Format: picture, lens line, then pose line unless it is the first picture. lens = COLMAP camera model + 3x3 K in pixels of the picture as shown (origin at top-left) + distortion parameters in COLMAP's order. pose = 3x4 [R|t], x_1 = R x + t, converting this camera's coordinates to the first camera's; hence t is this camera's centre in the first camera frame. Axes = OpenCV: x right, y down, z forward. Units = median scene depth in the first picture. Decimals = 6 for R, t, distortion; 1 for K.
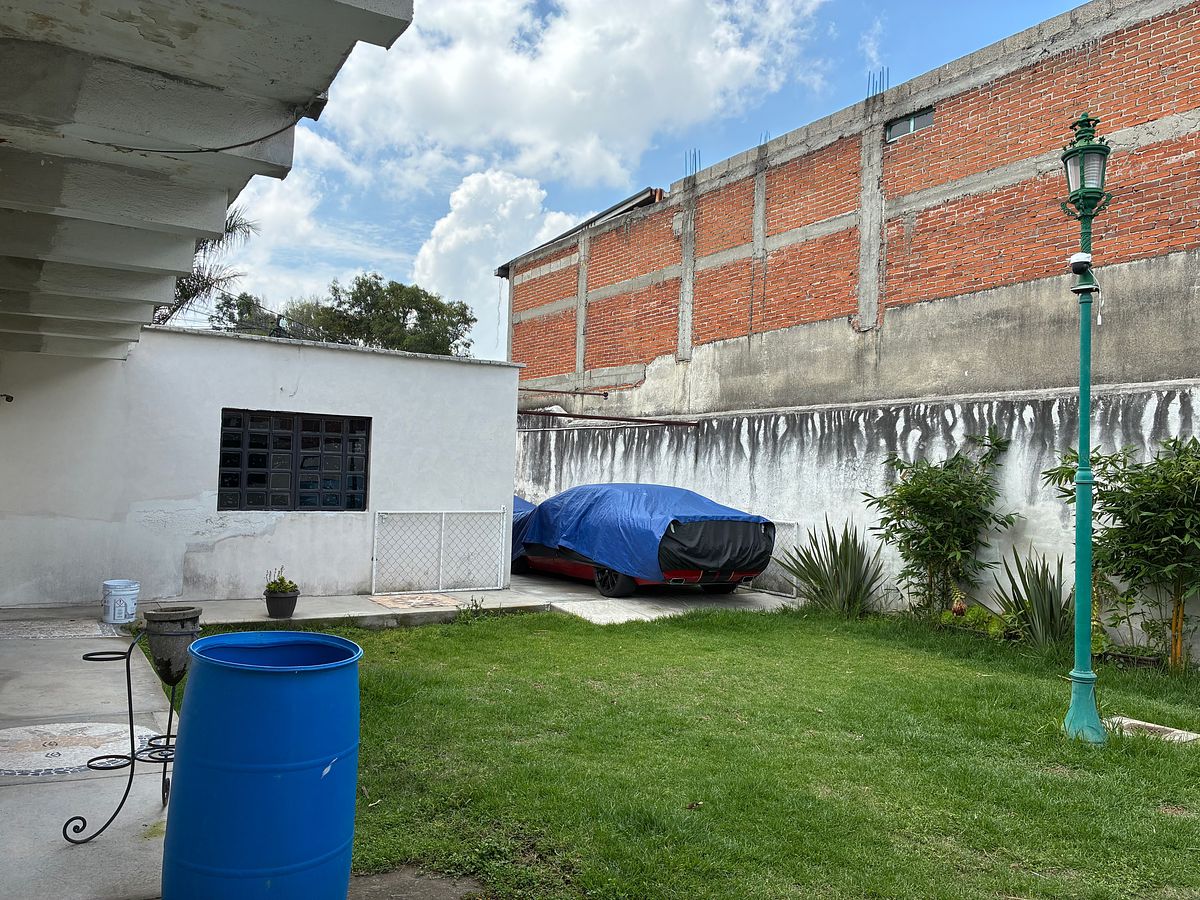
lens RADIAL K [[921.1, 0, 596.0], [0, 921.1, 445.4], [0, 0, 1]] dist [0.050401, -0.066883]
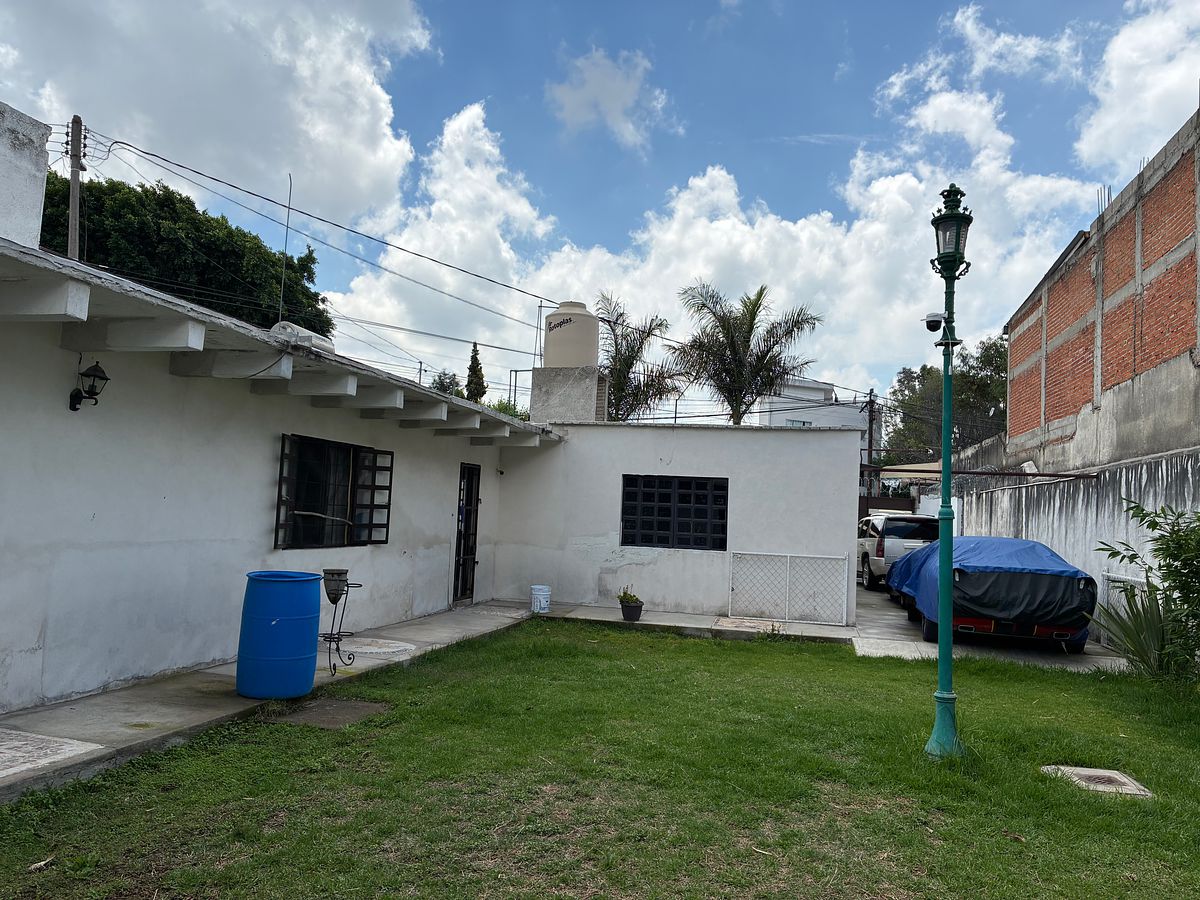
lens RADIAL K [[921.1, 0, 596.0], [0, 921.1, 445.4], [0, 0, 1]] dist [0.050401, -0.066883]
pose [[0.698848, -0.052762, -0.713321, 0.546630], [0.001626, 0.997390, -0.072181, 0.016840], [0.715268, 0.049284, 0.697110, -0.030001]]
